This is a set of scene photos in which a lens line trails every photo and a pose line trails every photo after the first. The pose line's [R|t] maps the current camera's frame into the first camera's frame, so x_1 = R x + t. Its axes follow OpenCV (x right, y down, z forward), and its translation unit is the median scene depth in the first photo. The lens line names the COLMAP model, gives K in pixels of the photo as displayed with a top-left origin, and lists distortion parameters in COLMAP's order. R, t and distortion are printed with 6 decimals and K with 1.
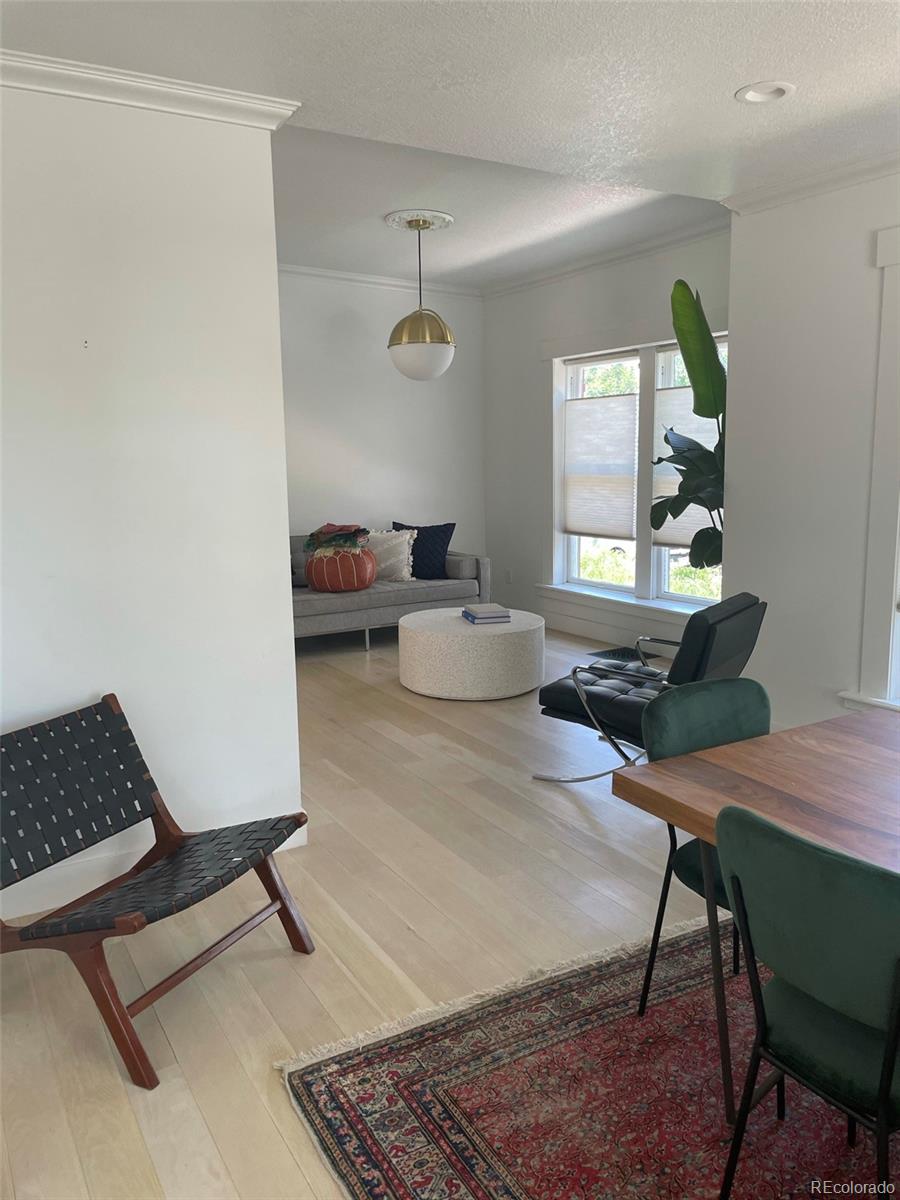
lens RADIAL K [[906.3, 0, 456.5], [0, 906.3, 596.2], [0, 0, 1]] dist [0.098326, -0.141440]
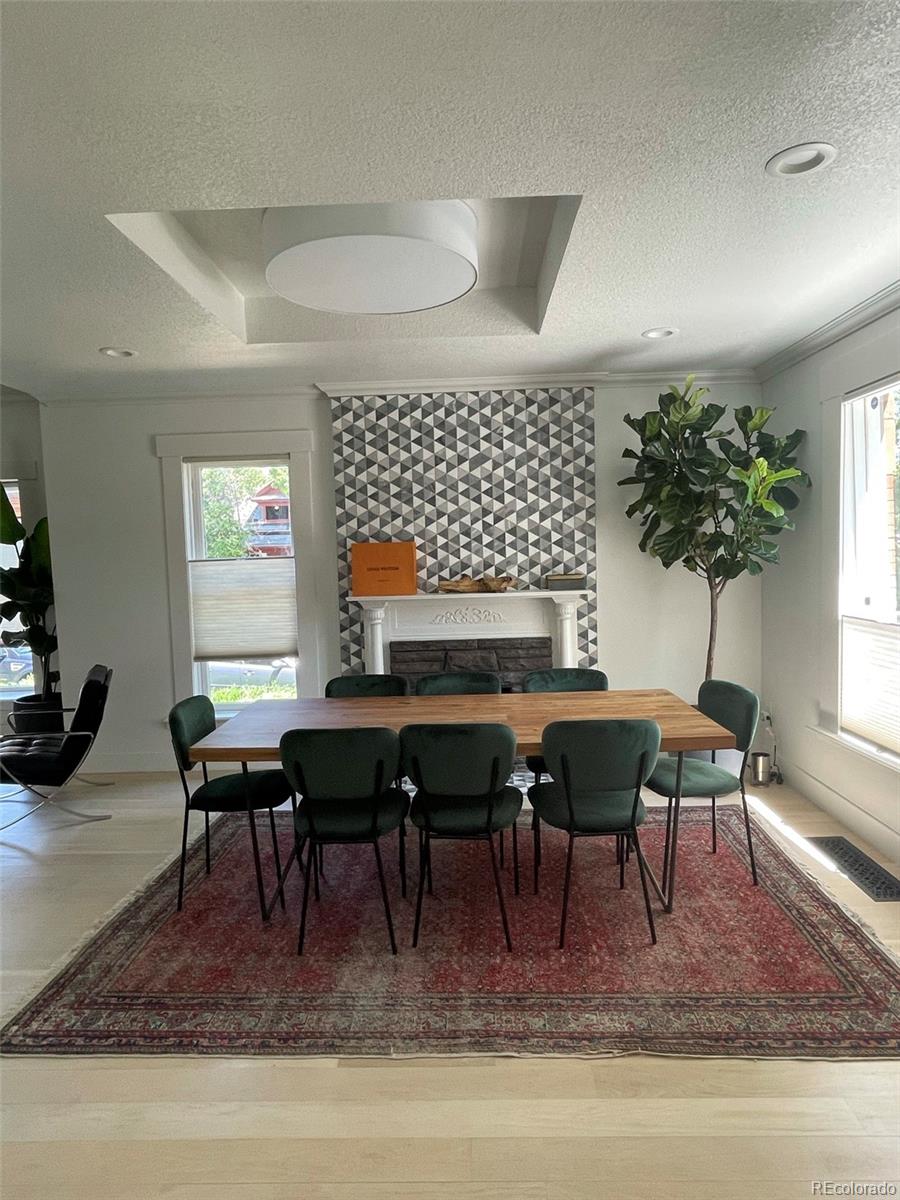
lens RADIAL K [[753.5, 0, 450.7], [0, 753.5, 604.0], [0, 0, 1]] dist [0.004269, 0.001382]
pose [[0.528775, -0.067224, 0.846096, -0.648073], [0.165055, 0.985972, -0.024815, 0.039065], [-0.832559, 0.152774, 0.532453, -0.185706]]
